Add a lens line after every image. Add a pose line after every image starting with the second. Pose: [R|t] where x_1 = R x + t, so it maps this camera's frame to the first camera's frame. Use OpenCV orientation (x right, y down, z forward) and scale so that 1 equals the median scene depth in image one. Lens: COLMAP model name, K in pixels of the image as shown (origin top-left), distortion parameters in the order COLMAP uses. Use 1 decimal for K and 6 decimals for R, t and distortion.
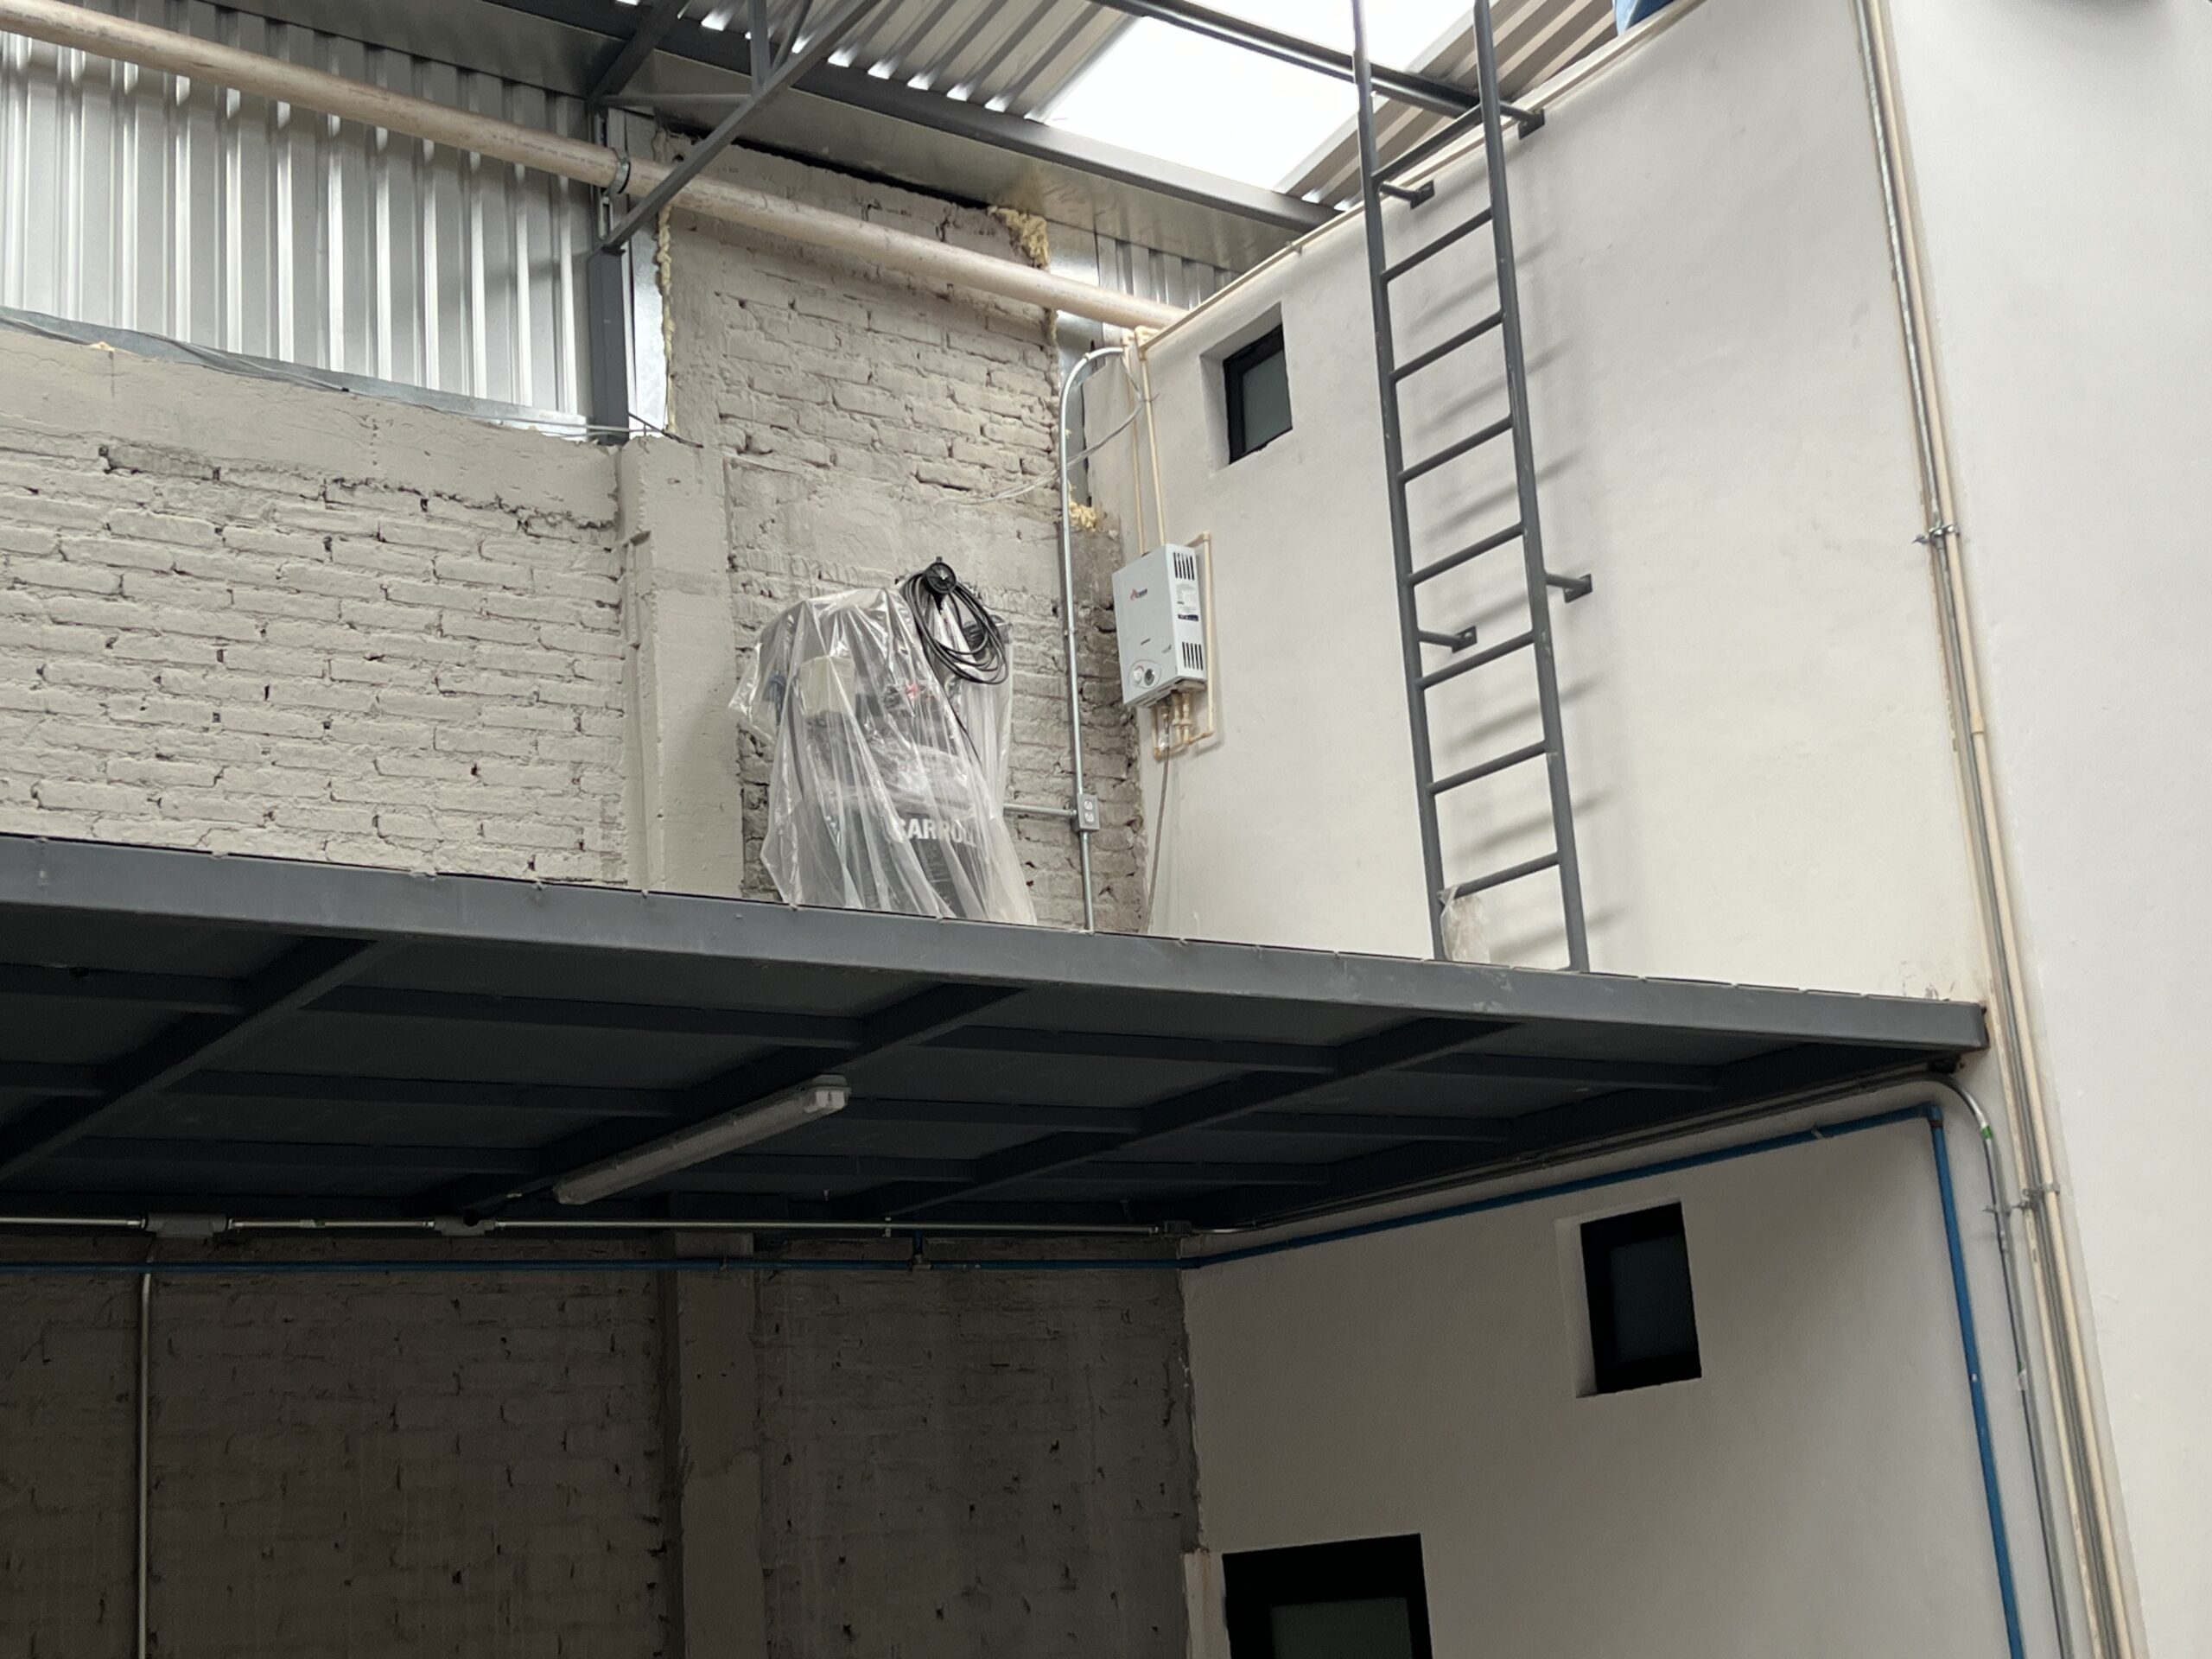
lens RADIAL K [[2920.0, 0, 1102.1], [0, 2920.0, 847.5], [0, 0, 1]] dist [0.091888, 0.000000]
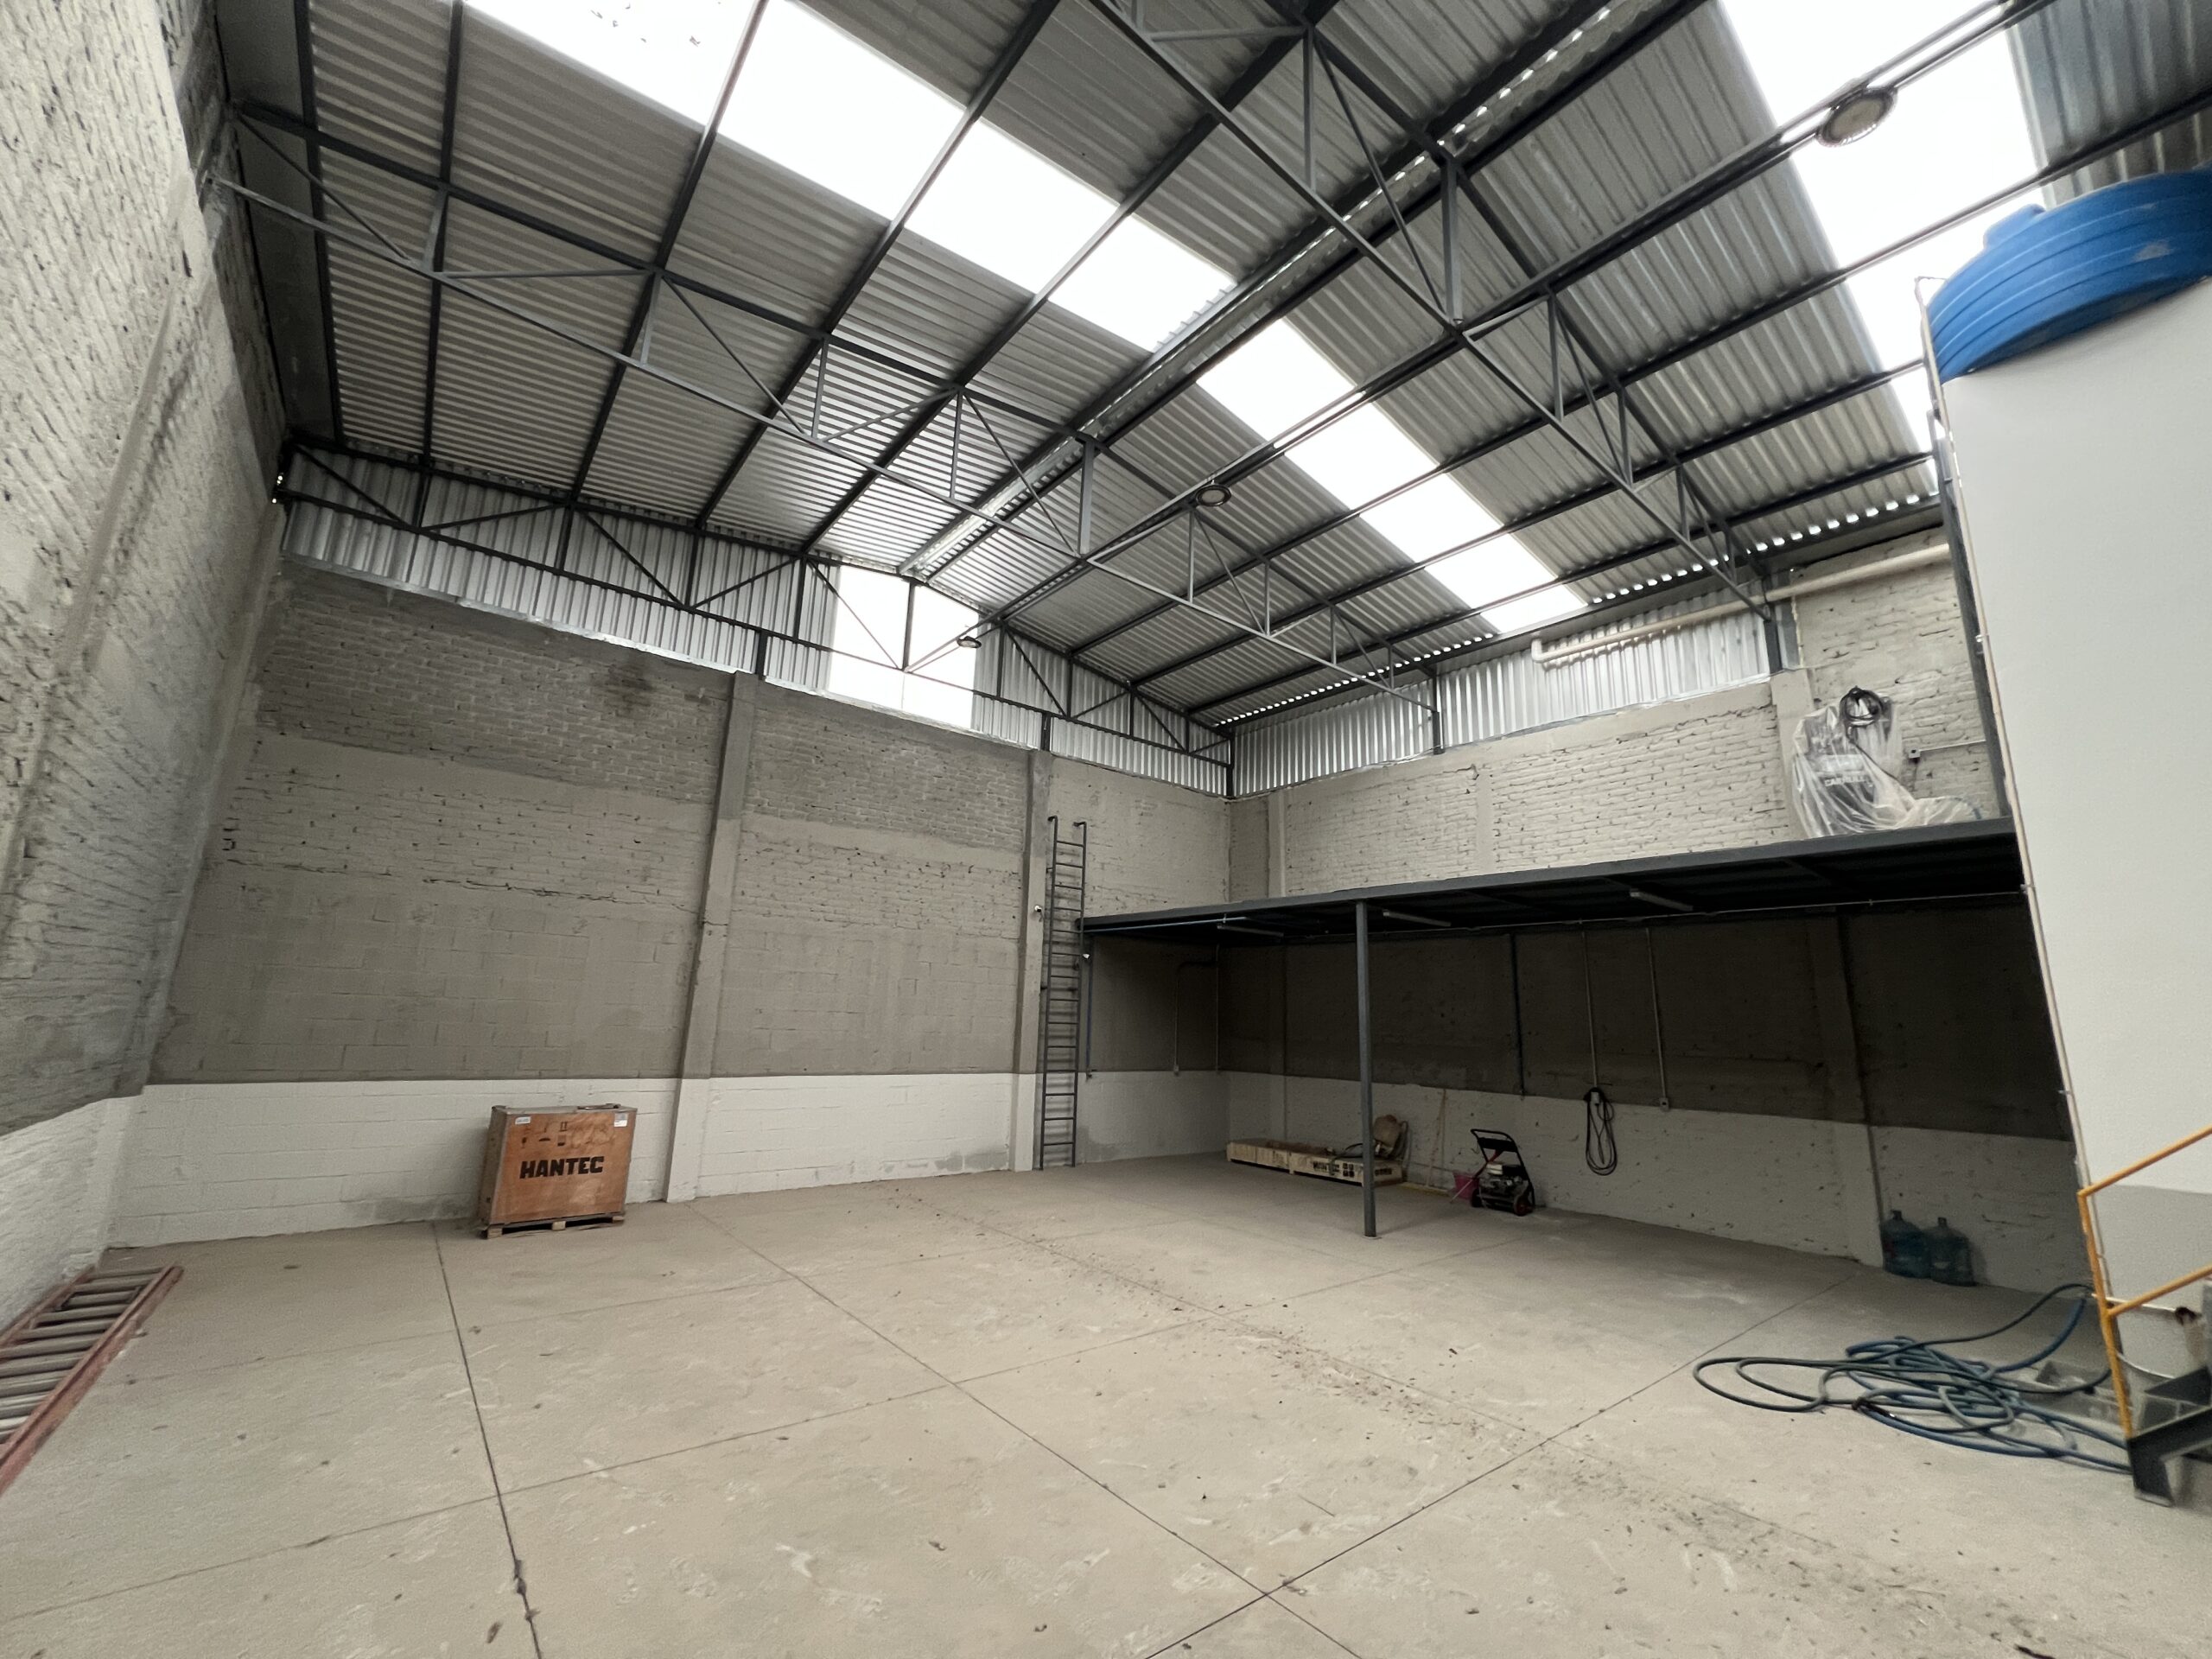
lens RADIAL K [[882.2, 0, 1102.6], [0, 882.2, 827.8], [0, 0, 1]] dist [-0.002786, 0.000186]
pose [[0.069659, -0.138348, -0.987931, 0.761556], [0.217808, 0.968552, -0.120277, -0.014928], [0.973503, -0.206801, 0.097602, 0.095450]]
